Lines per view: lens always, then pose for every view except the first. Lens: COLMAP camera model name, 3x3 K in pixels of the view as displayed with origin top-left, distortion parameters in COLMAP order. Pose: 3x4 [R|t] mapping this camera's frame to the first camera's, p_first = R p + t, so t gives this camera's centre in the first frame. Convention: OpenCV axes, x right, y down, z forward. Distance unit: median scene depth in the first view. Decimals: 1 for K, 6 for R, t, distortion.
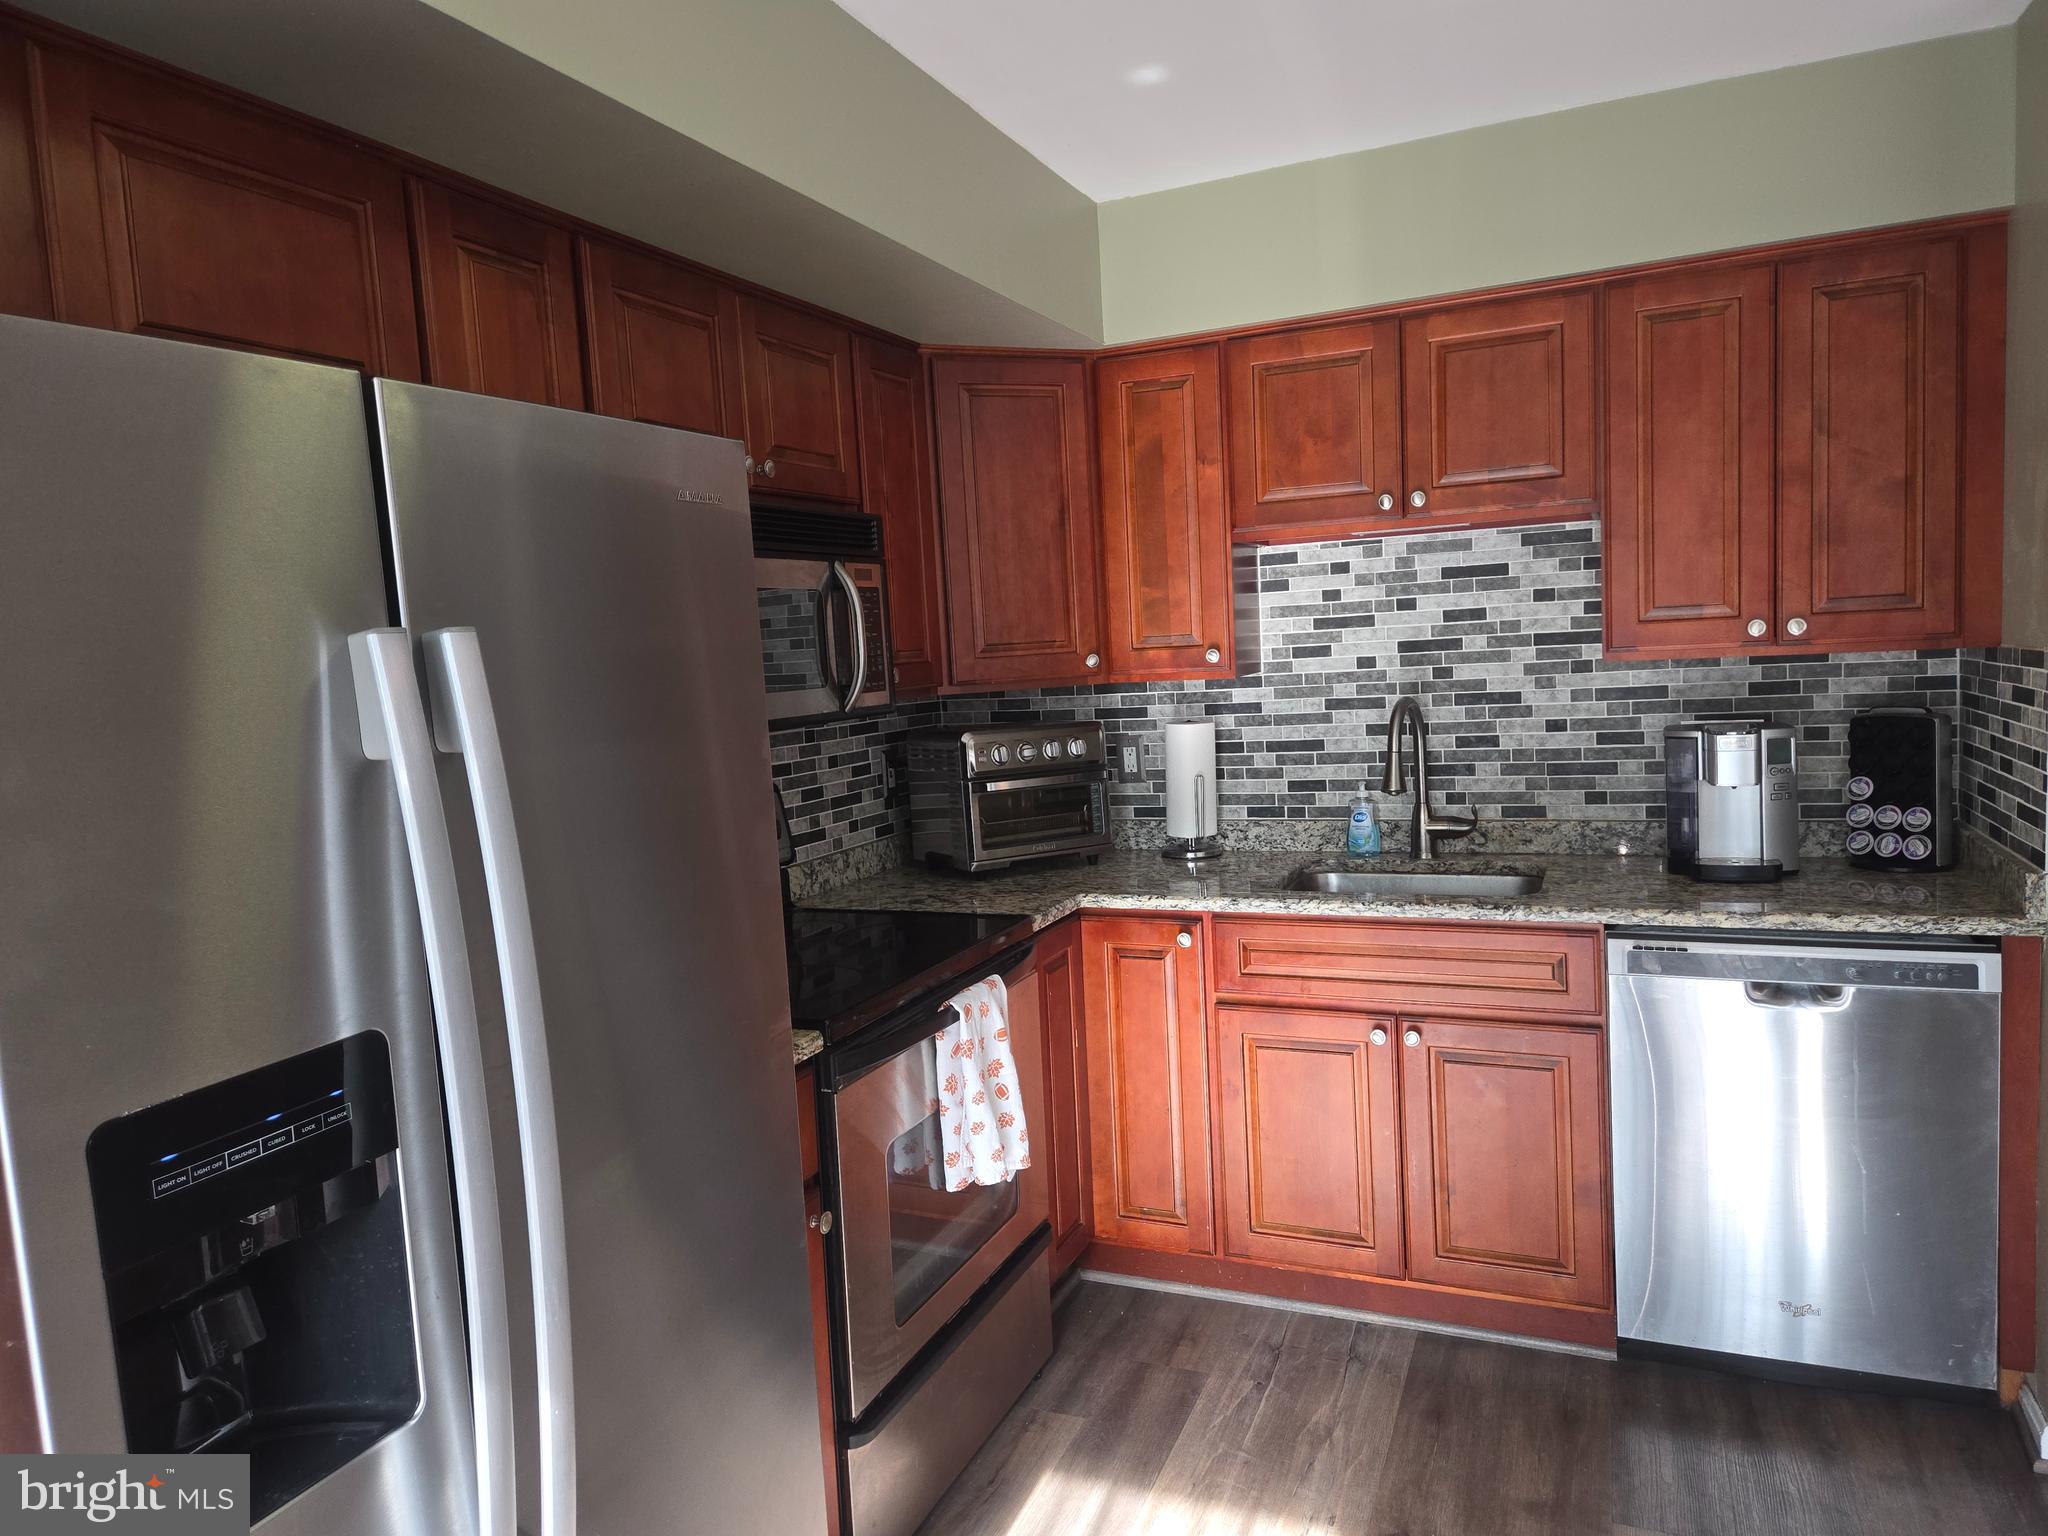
lens RADIAL K [[1382.8, 0, 1019.9], [0, 1382.8, 766.9], [0, 0, 1]] dist [0.058364, -0.035587]
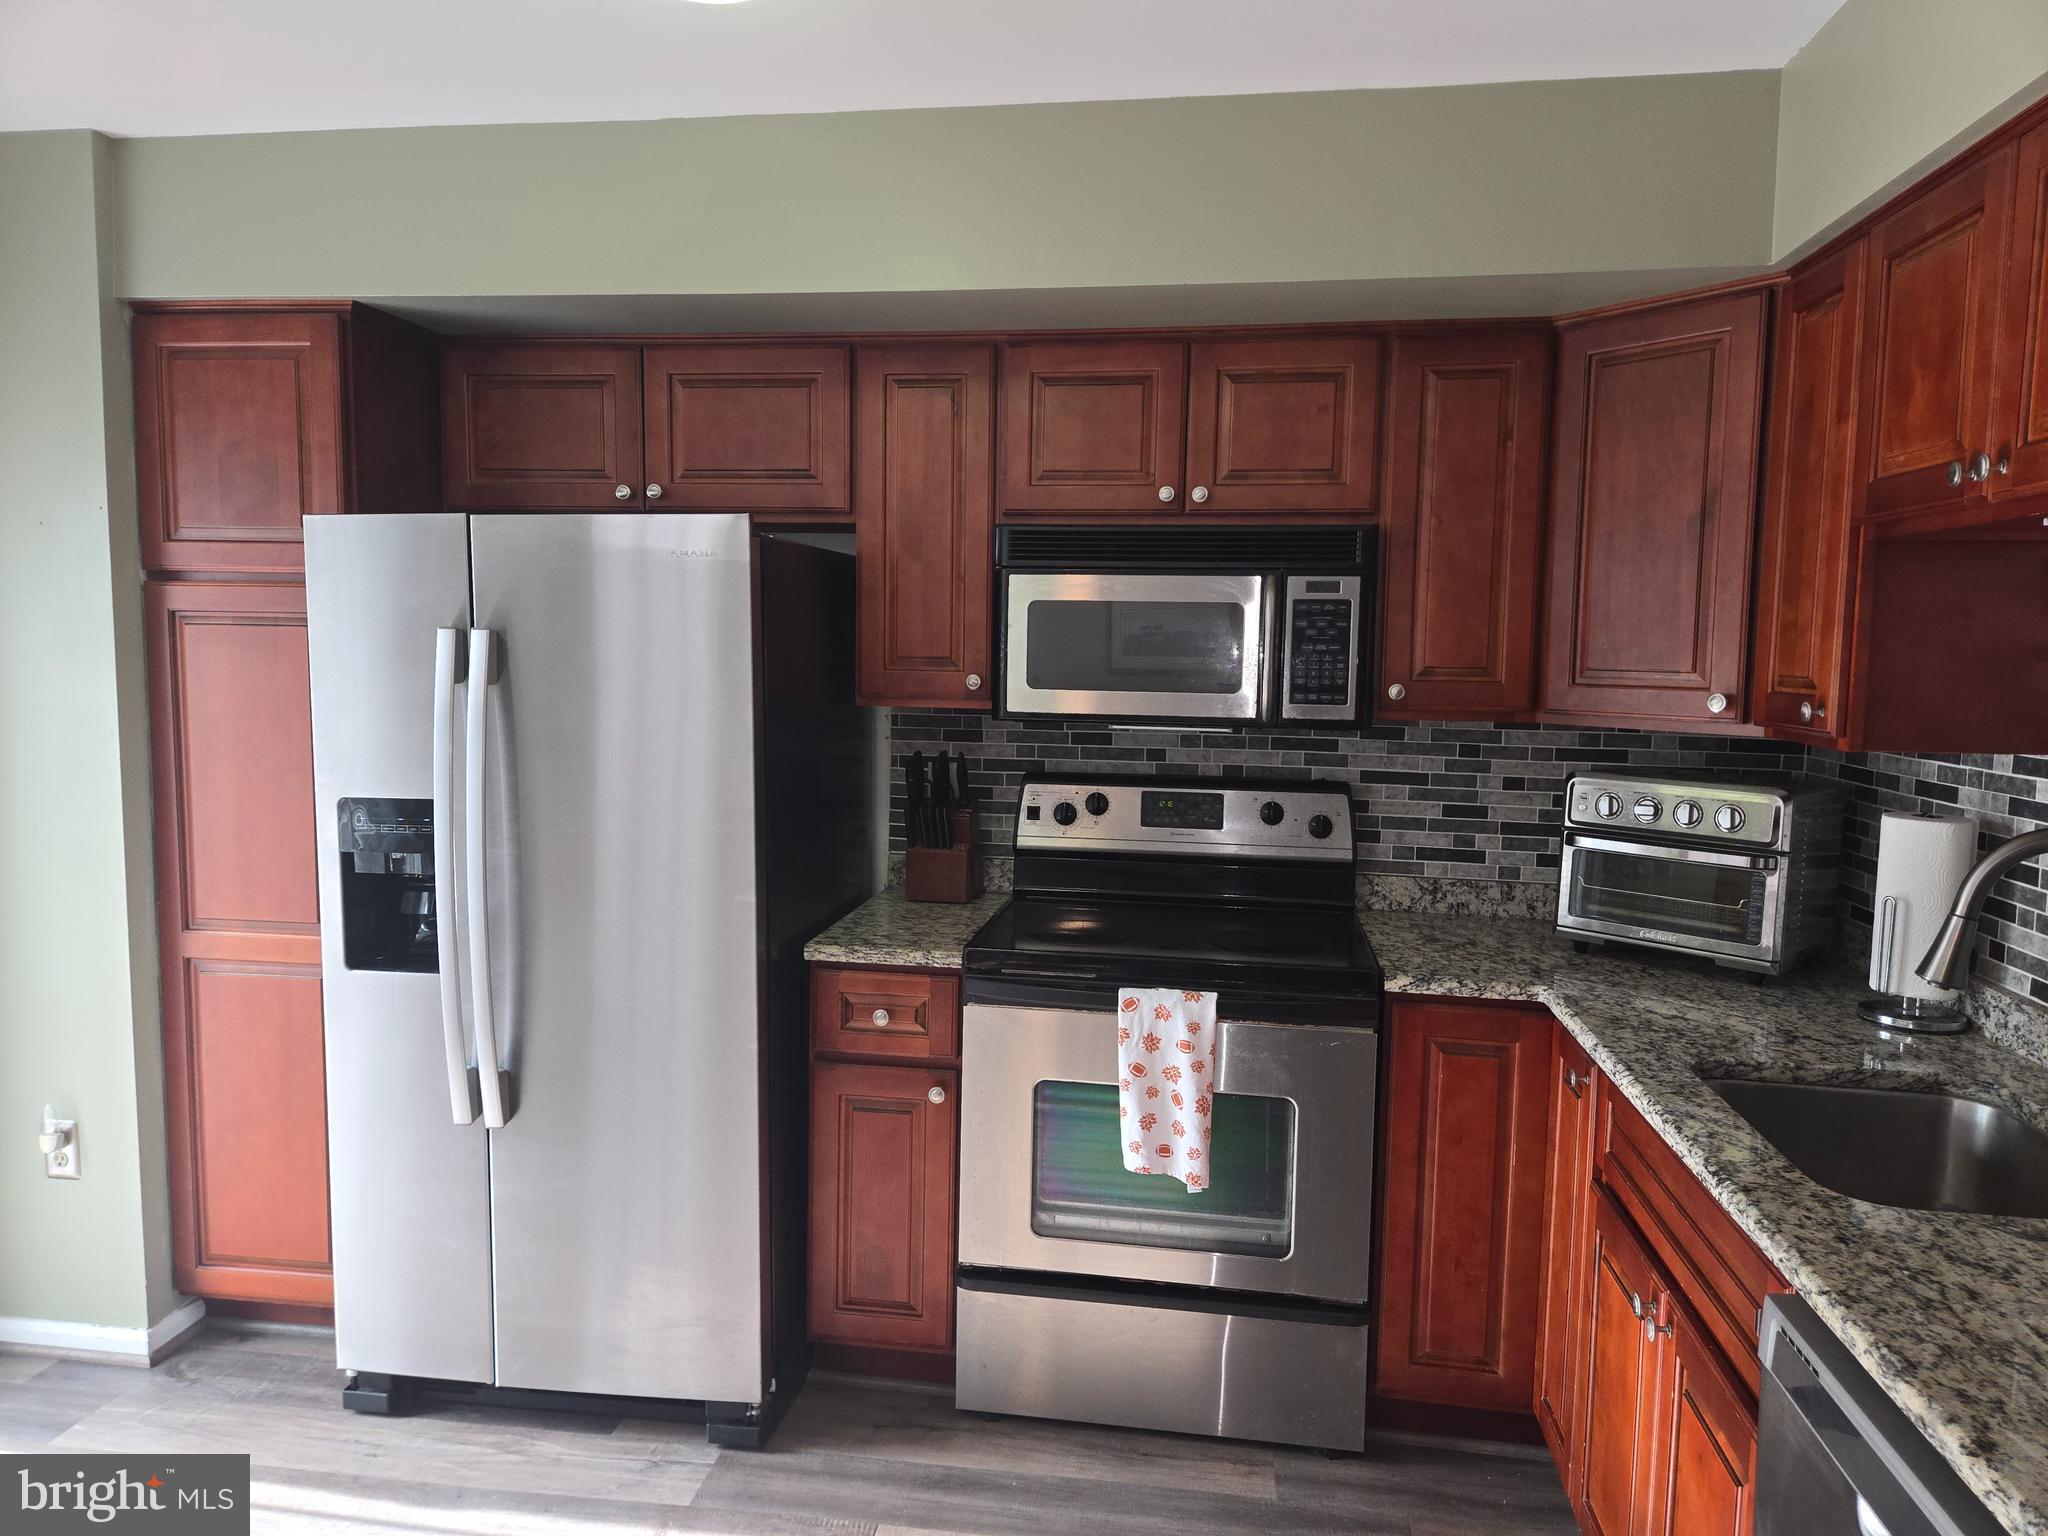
lens RADIAL K [[1382.8, 0, 1013.6], [0, 1382.8, 768.0], [0, 0, 1]] dist [0.058364, -0.035587]
pose [[0.241649, 0.147785, -0.959044, 0.715210], [-0.120684, 0.985238, 0.121413, -0.092035], [0.962830, 0.086402, 0.255917, 0.475183]]
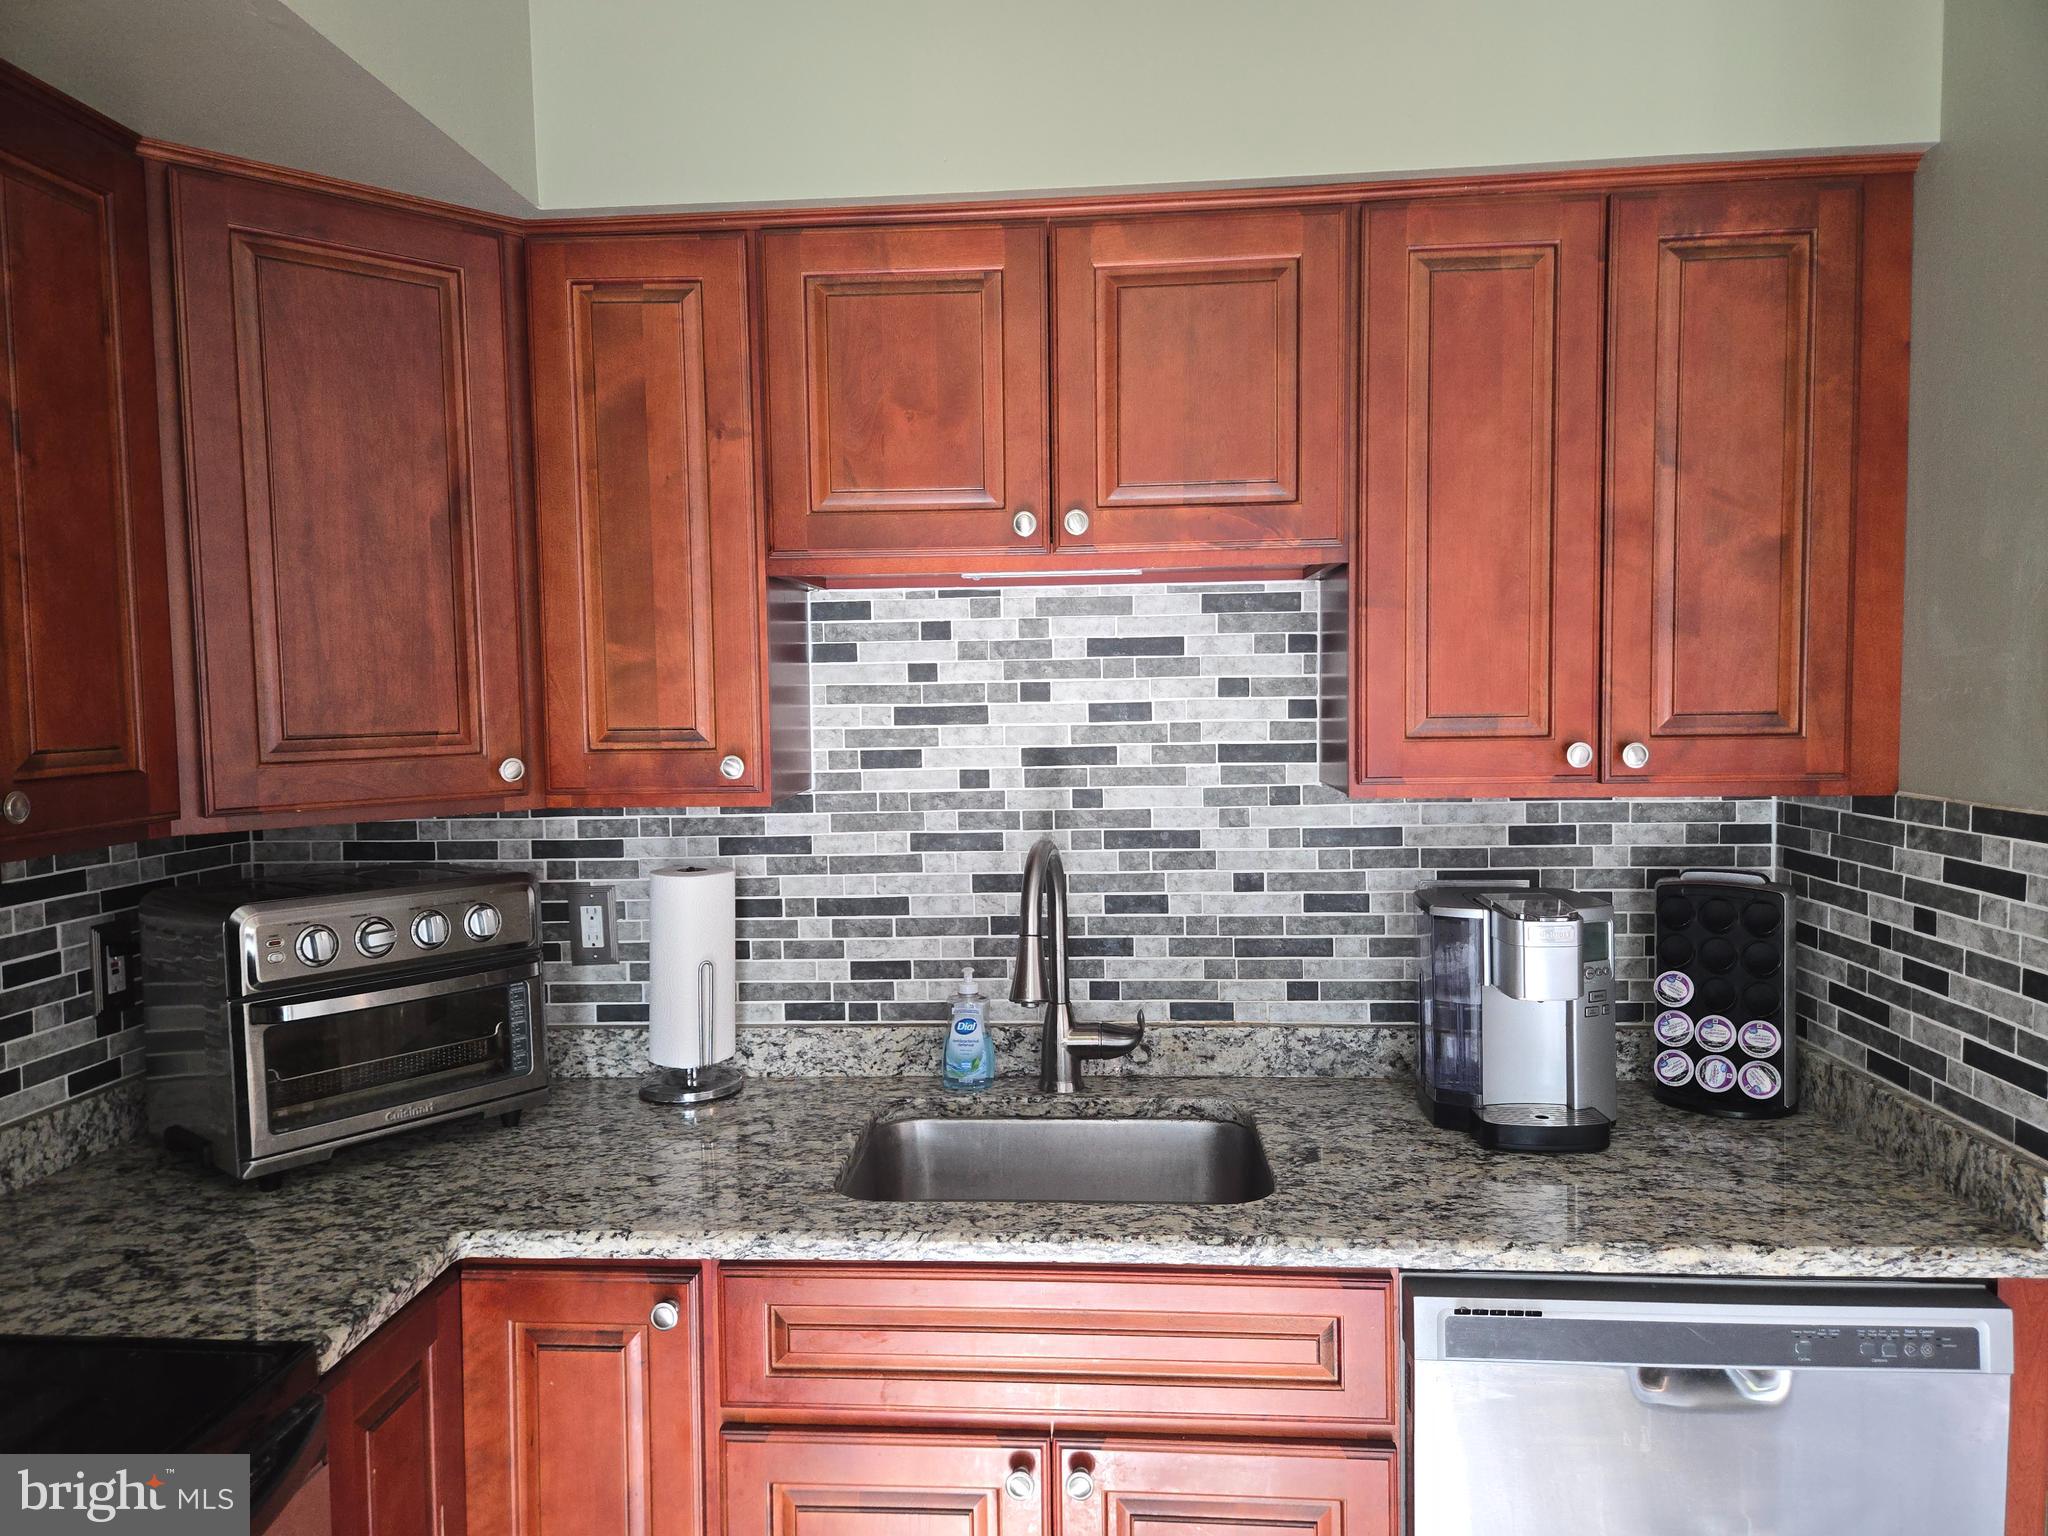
lens RADIAL K [[1382.8, 0, 1016.2], [0, 1382.8, 765.2], [0, 0, 1]] dist [0.058364, -0.035587]
pose [[0.944324, 0.020697, 0.328365, 0.063172], [-0.004947, 0.998800, -0.048728, -0.055121], [-0.328980, 0.044391, 0.943293, 0.426616]]
